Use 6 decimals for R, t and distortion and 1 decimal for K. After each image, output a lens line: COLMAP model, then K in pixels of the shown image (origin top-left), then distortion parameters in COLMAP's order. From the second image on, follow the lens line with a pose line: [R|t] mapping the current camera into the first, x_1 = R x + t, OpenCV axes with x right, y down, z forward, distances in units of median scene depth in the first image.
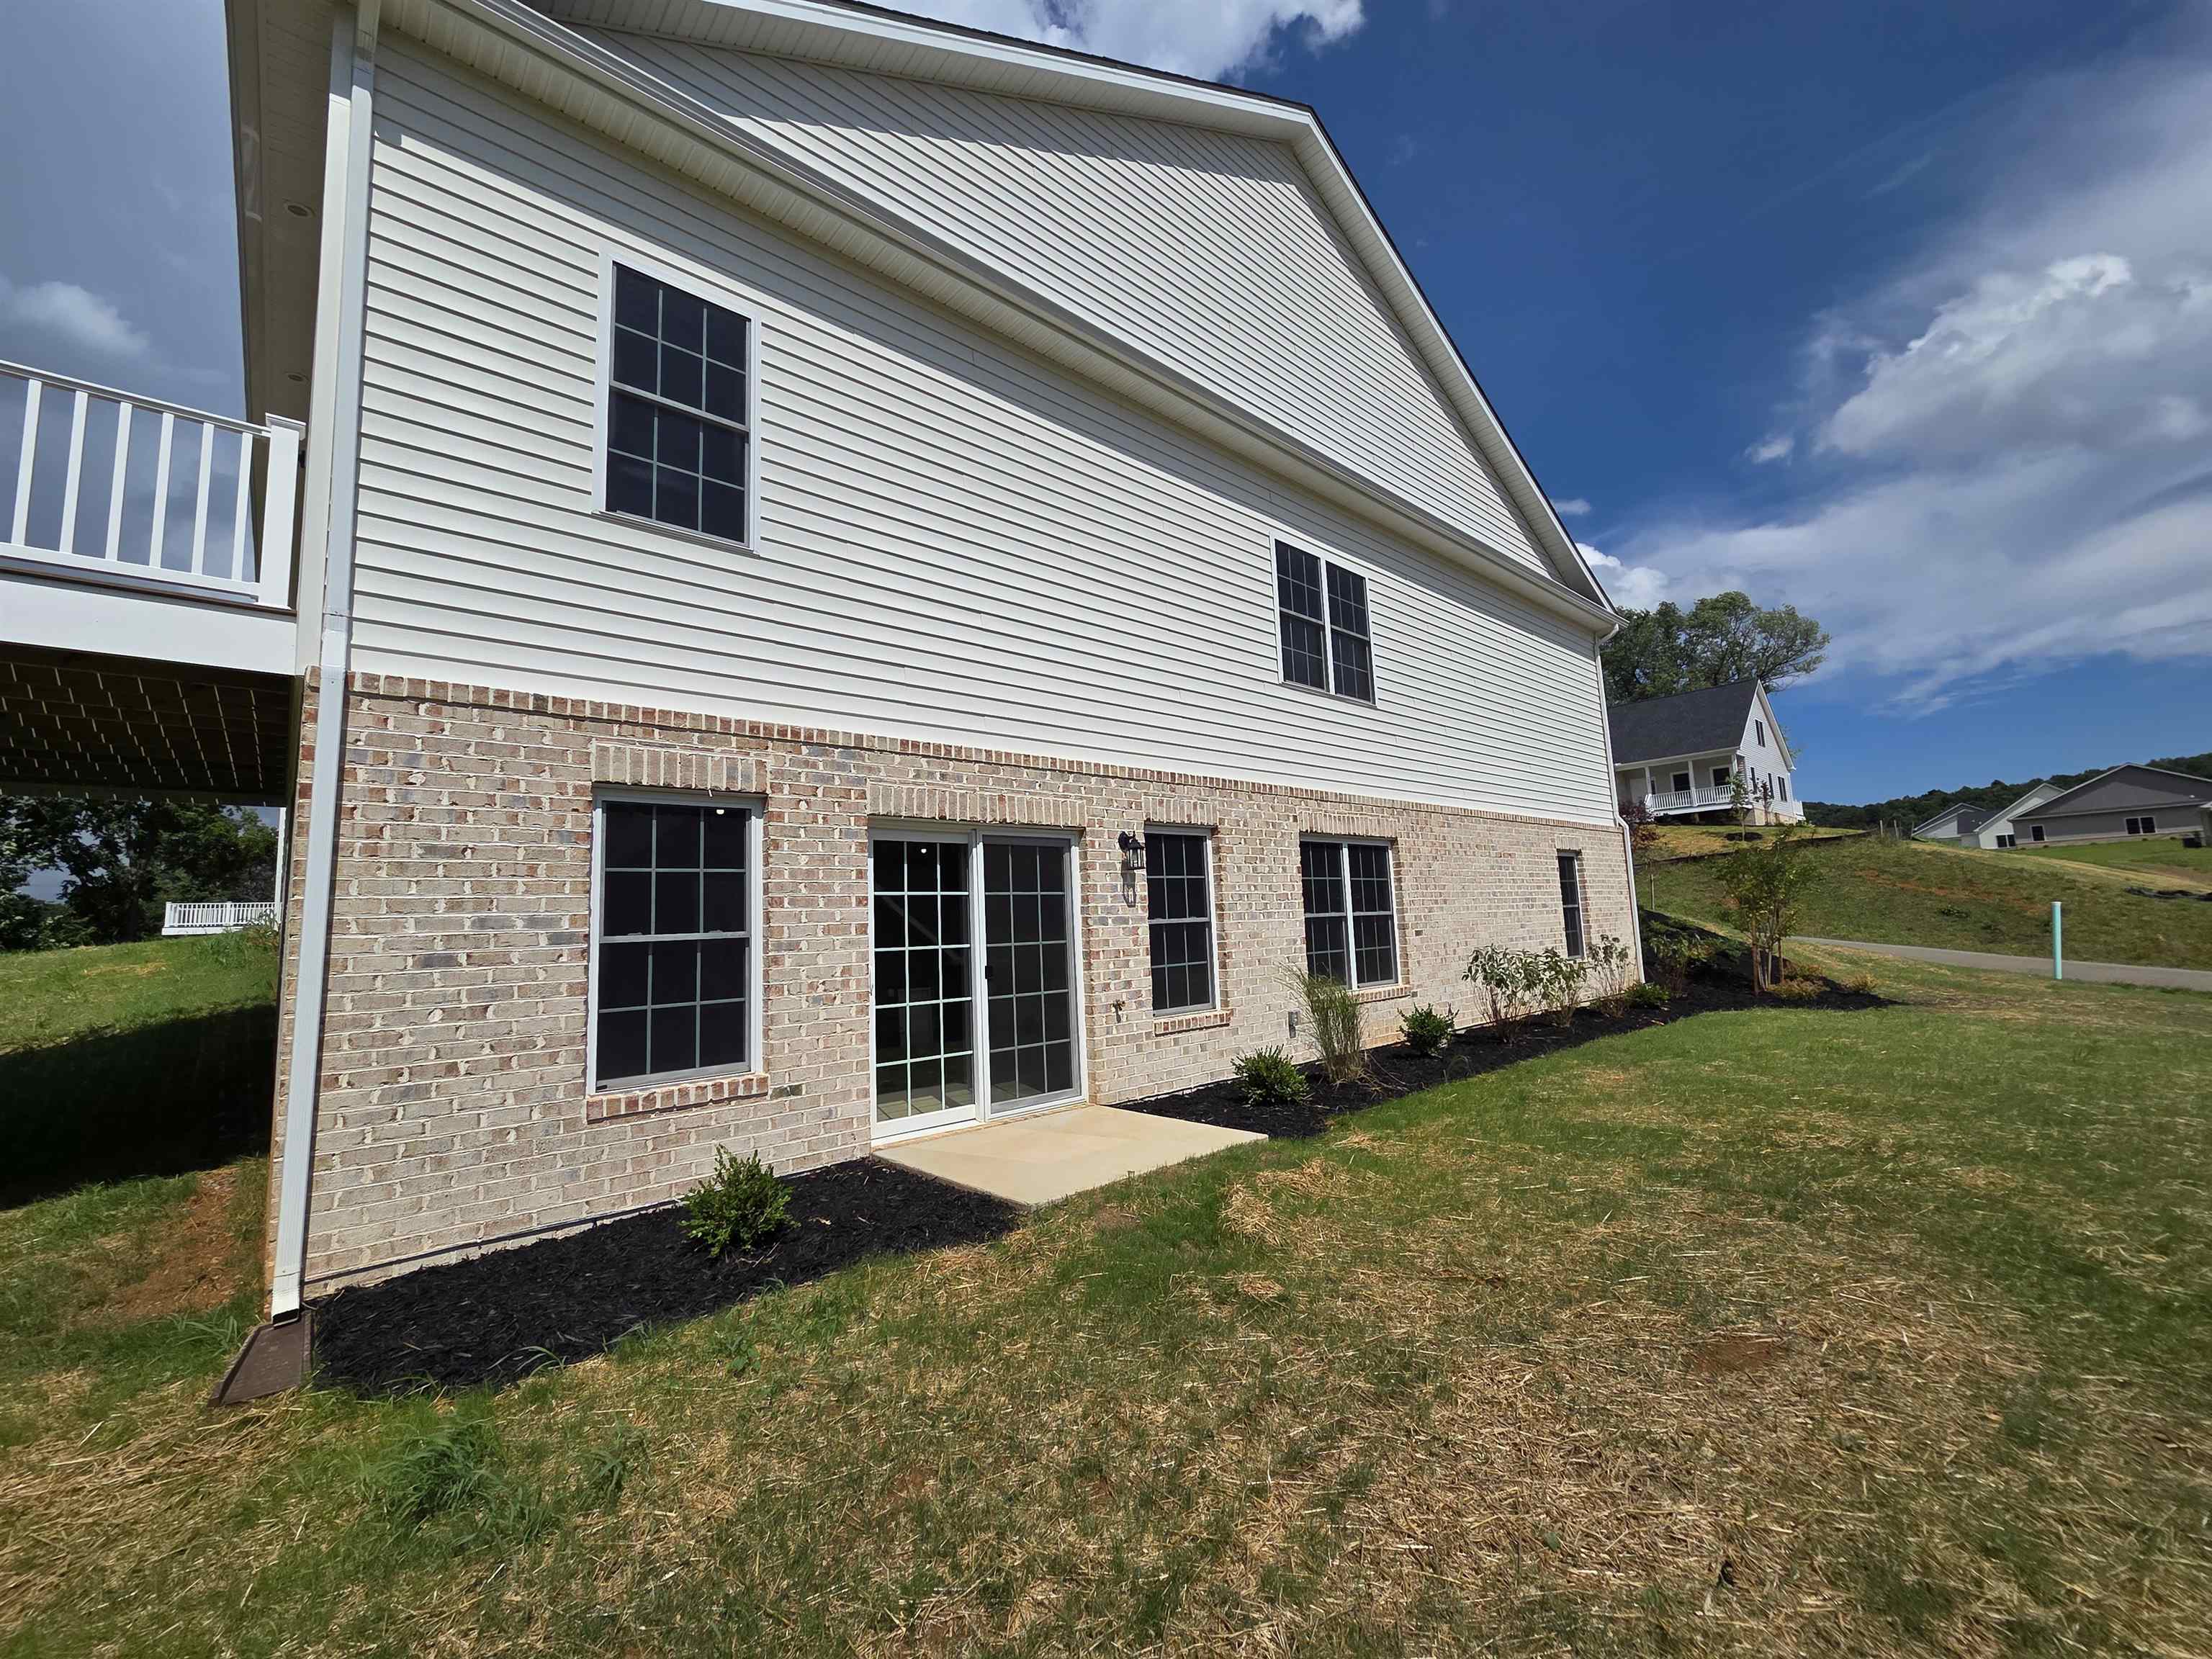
lens RADIAL K [[918.0, 0, 1106.0], [0, 918.0, 829.5], [0, 0, 1]] dist [0.008409, -0.007178]
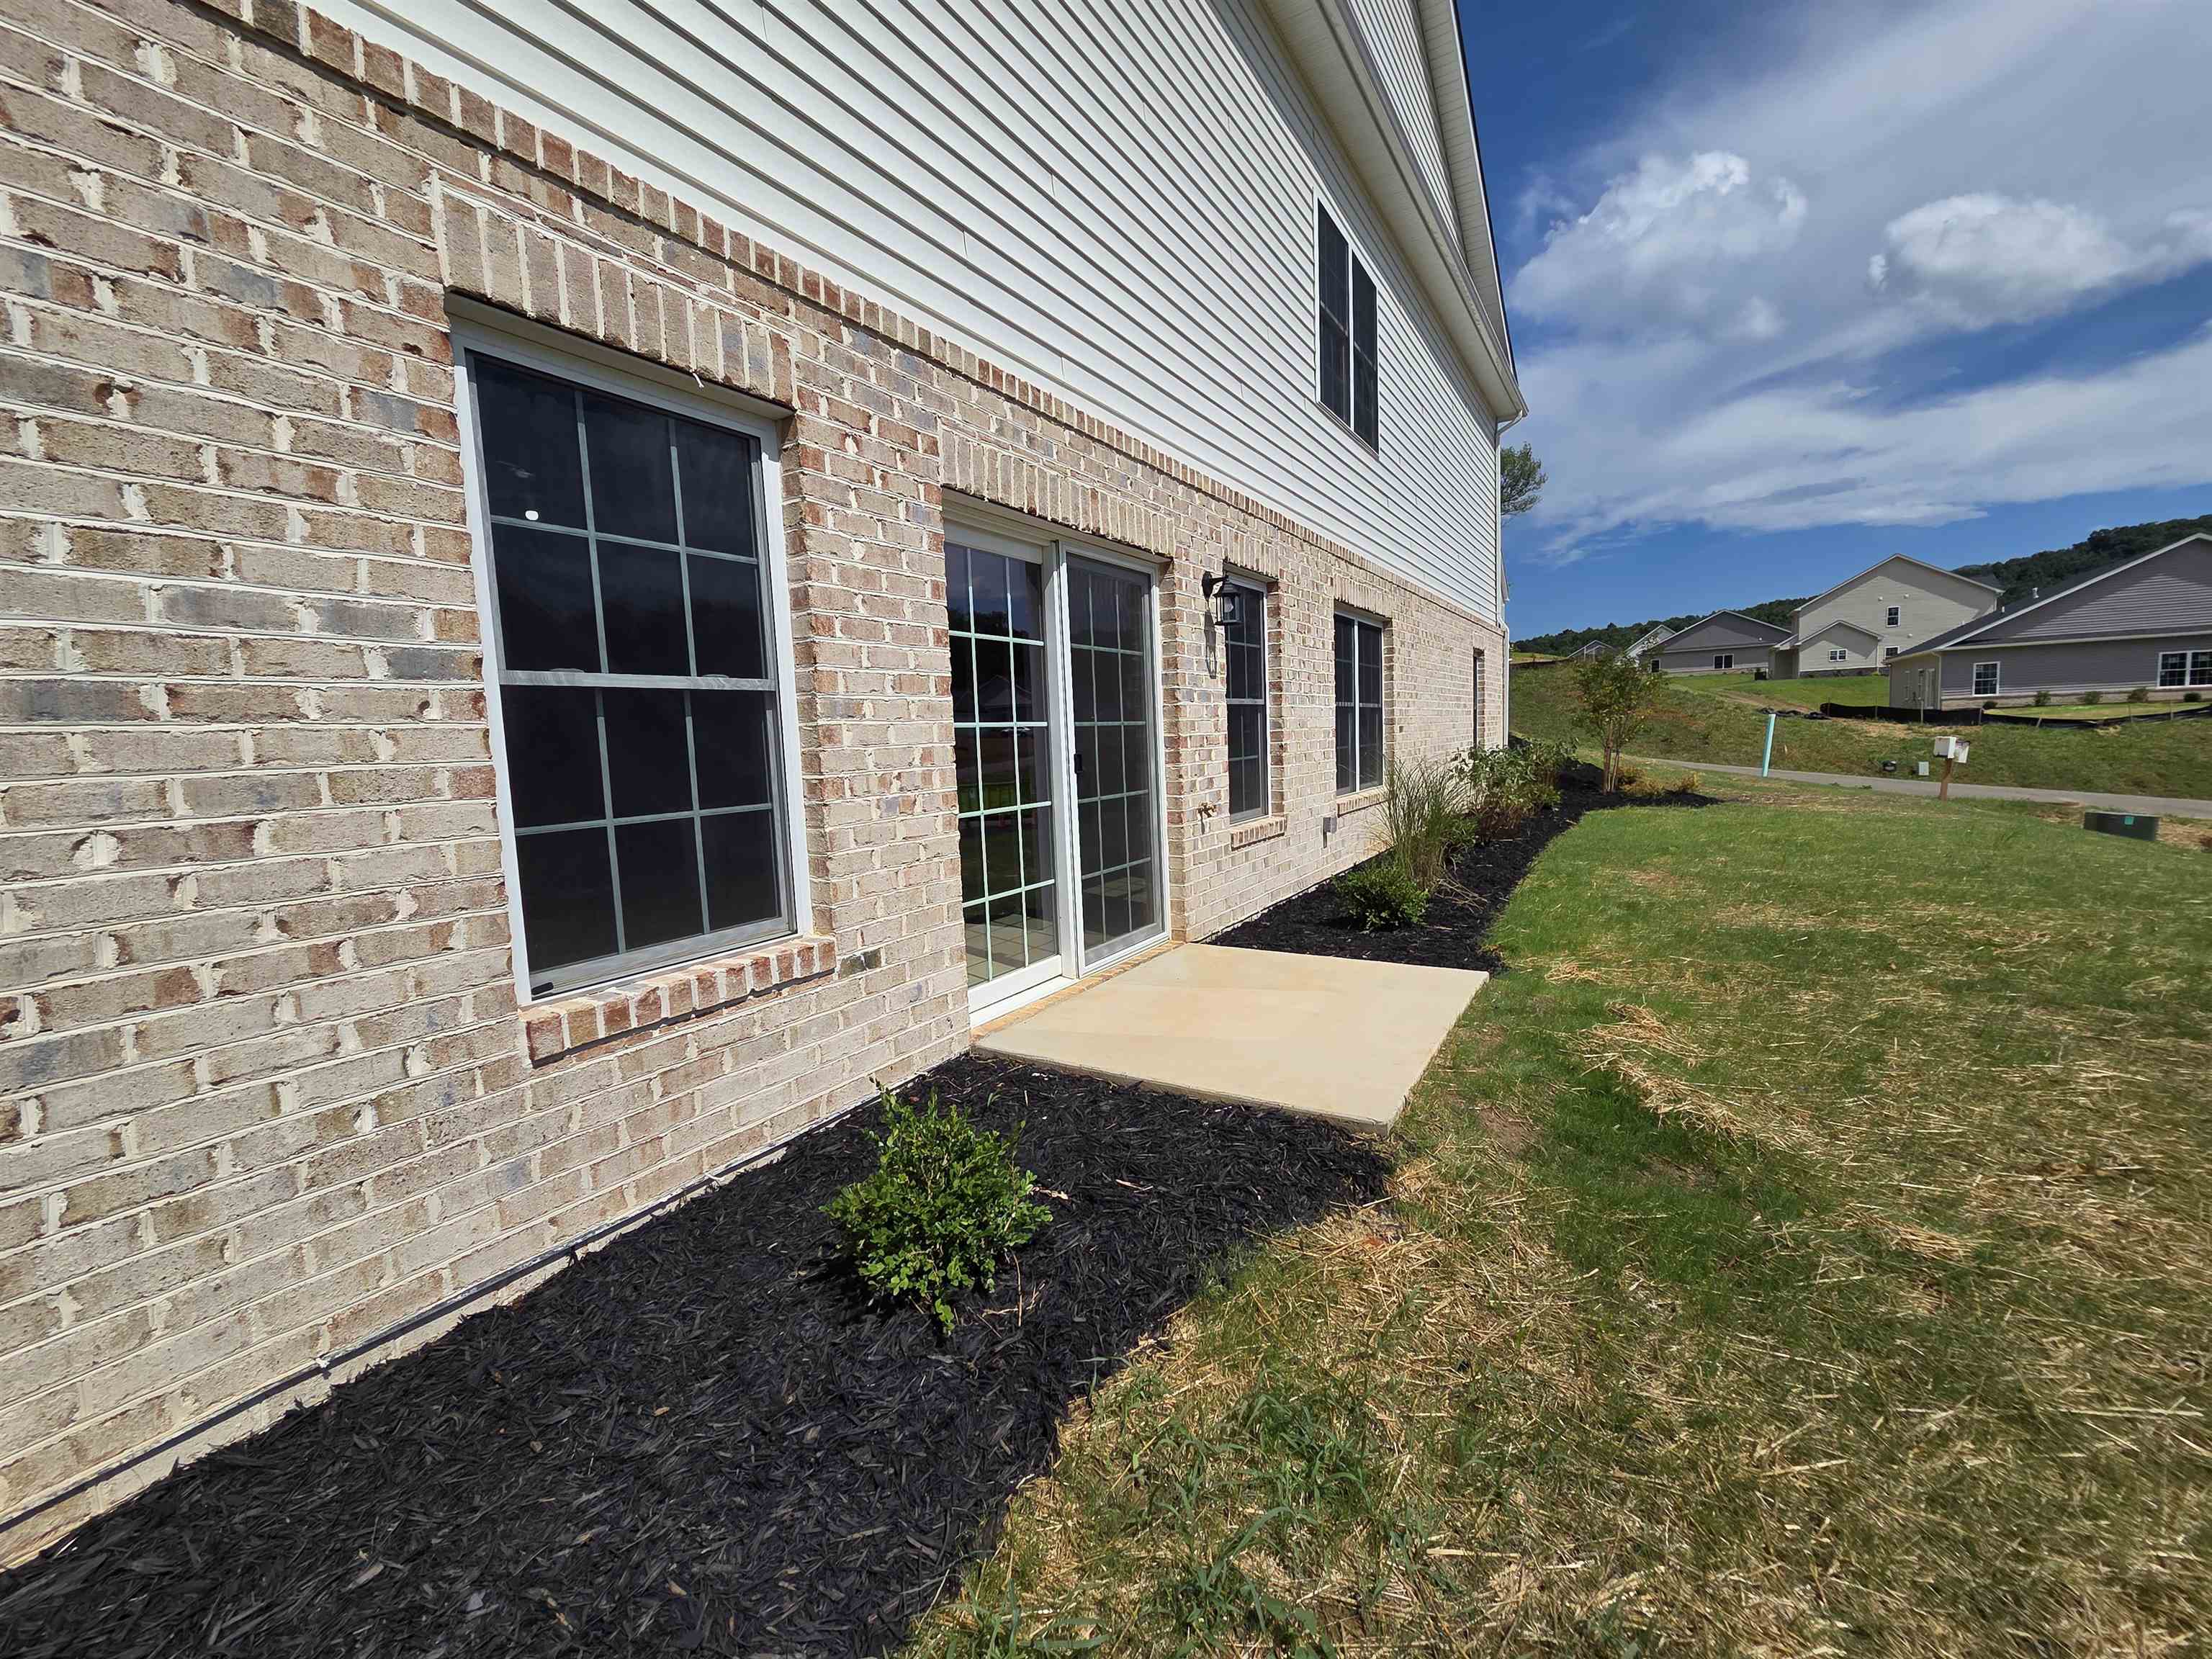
lens RADIAL K [[906.2, 0, 1106.0], [0, 906.2, 829.5], [0, 0, 1]] dist [-0.000610, 0.000618]
pose [[0.958999, -0.024432, 0.282354, -0.351962], [-0.032143, 0.980473, 0.194009, 0.087592], [-0.281581, -0.195130, 0.939487, 0.435024]]
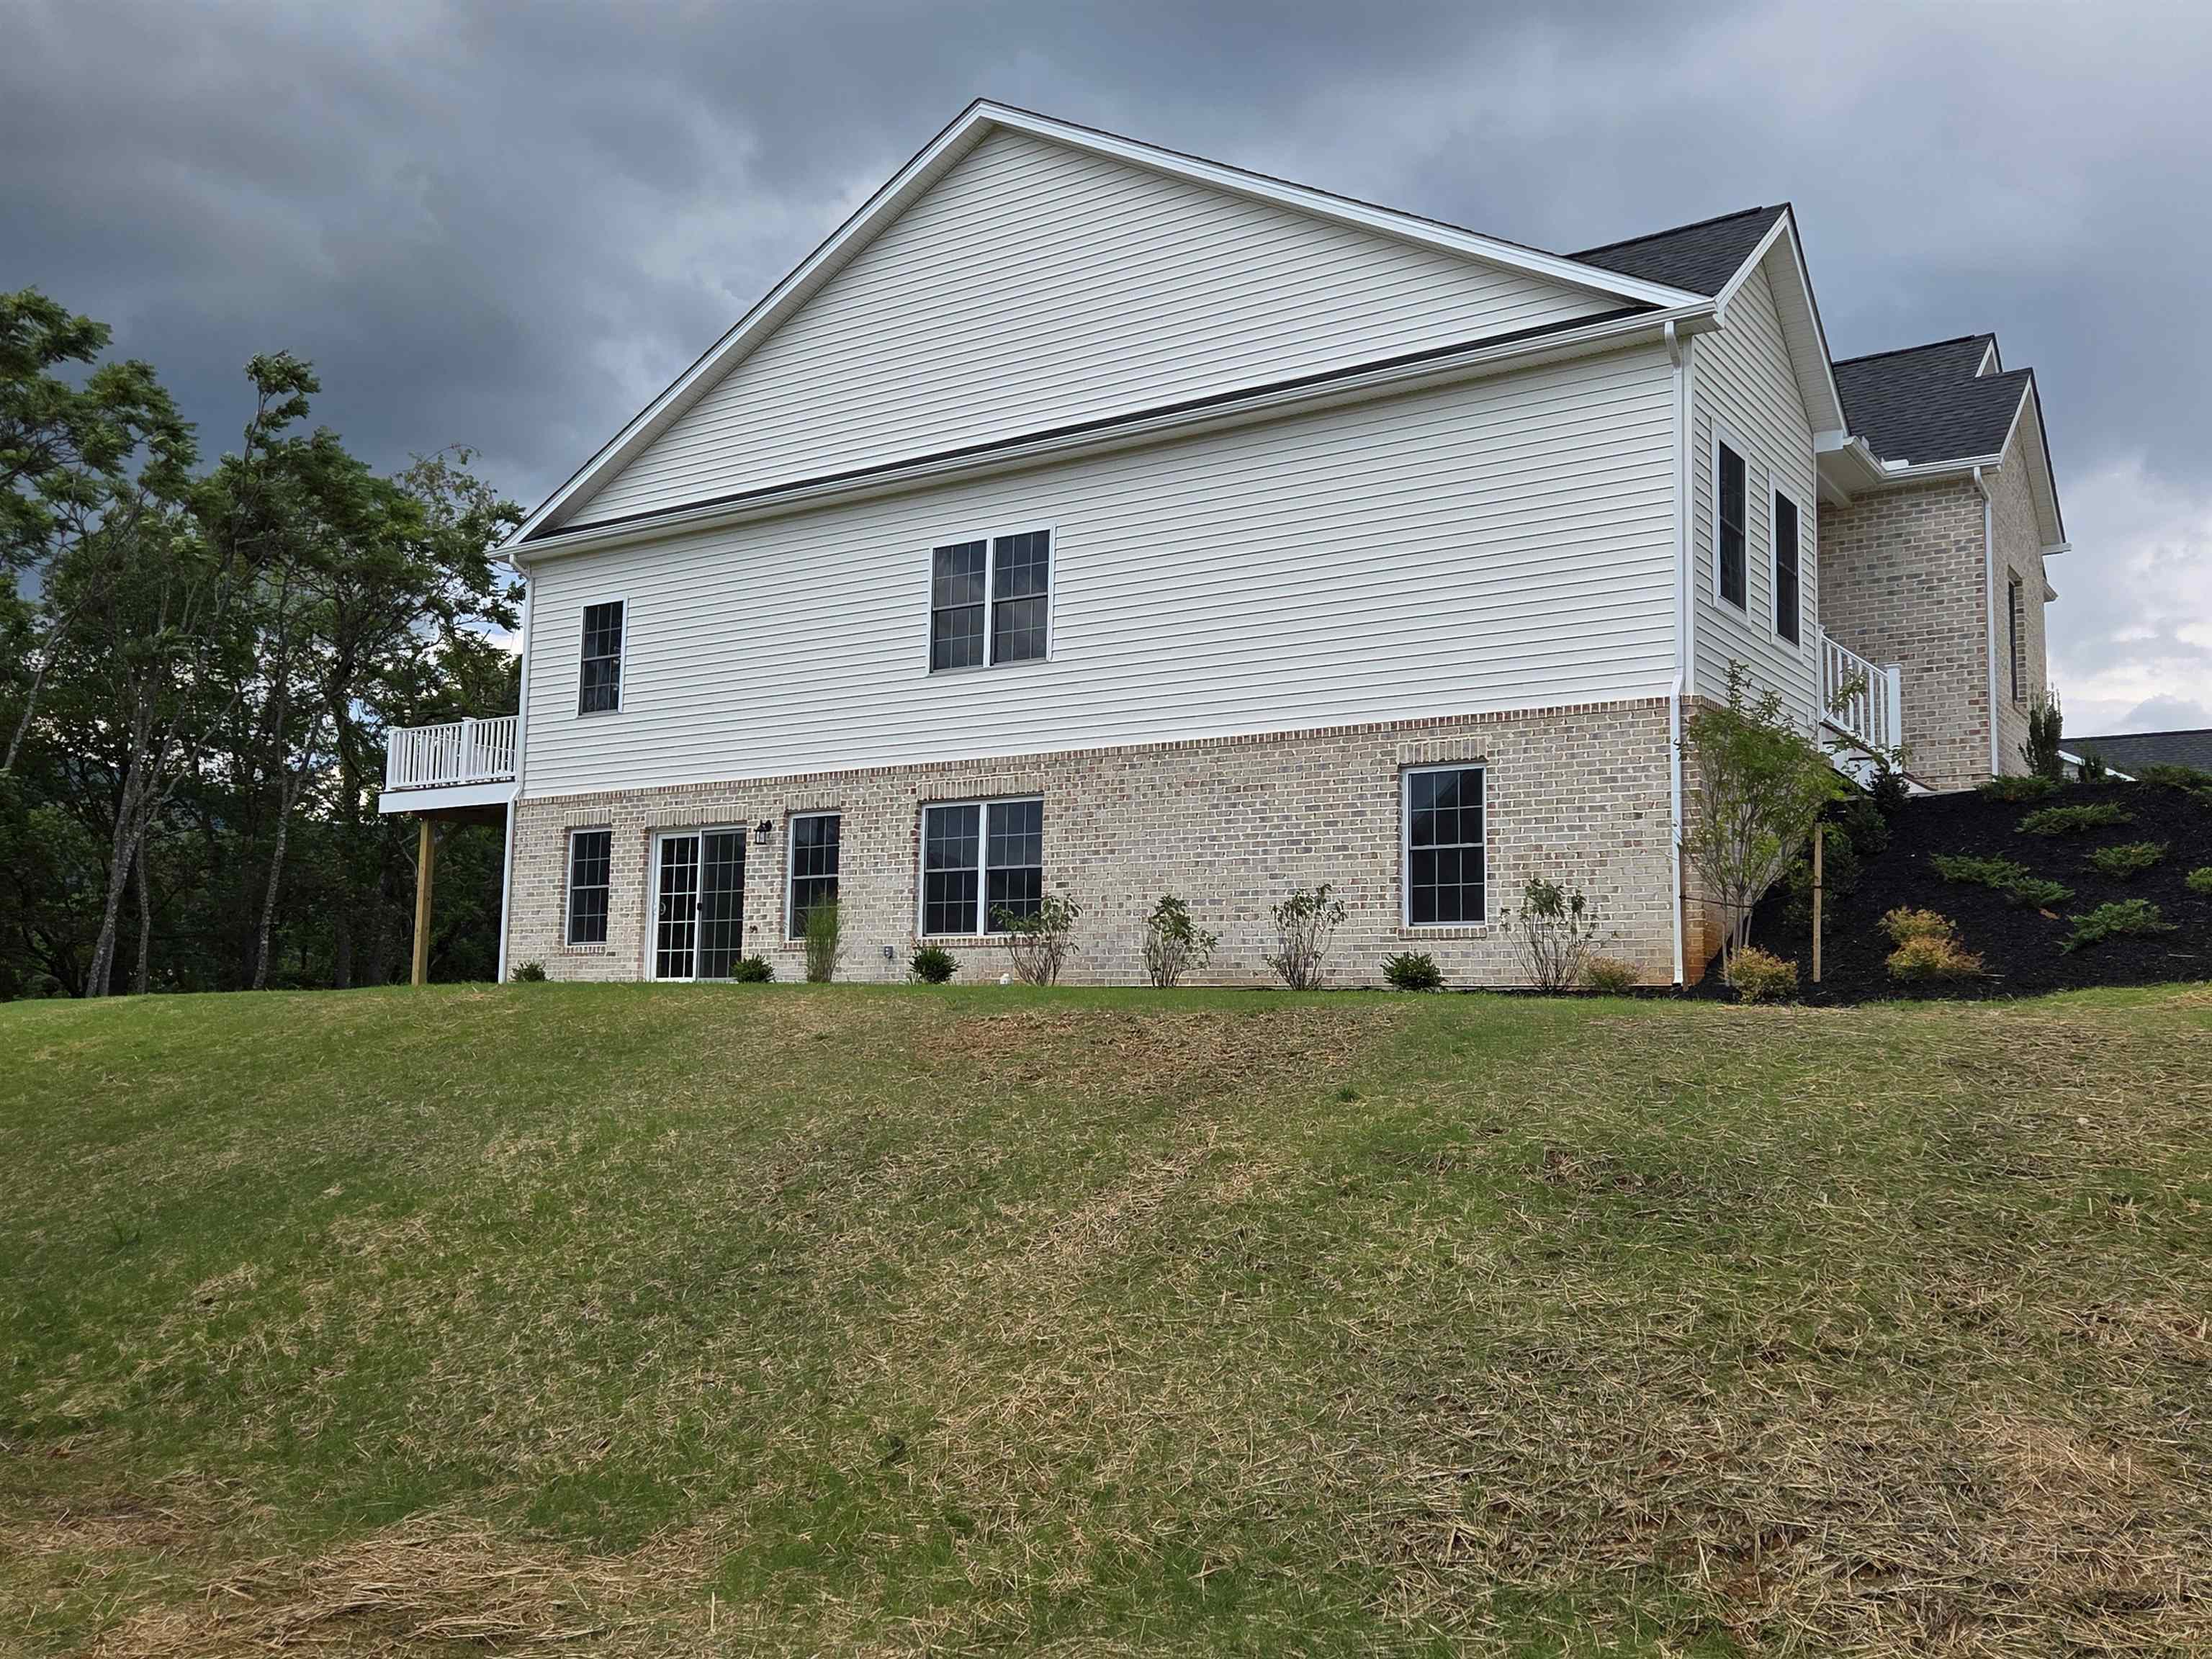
lens RADIAL K [[1895.7, 0, 1106.0], [0, 1895.7, 829.5], [0, 0, 1]] dist [-0.002260, -0.000478]
pose [[0.241657, -0.058911, -0.968572, 4.391471], [0.084771, 0.995621, -0.039406, 0.259601], [0.966652, -0.072584, 0.245593, 1.033215]]
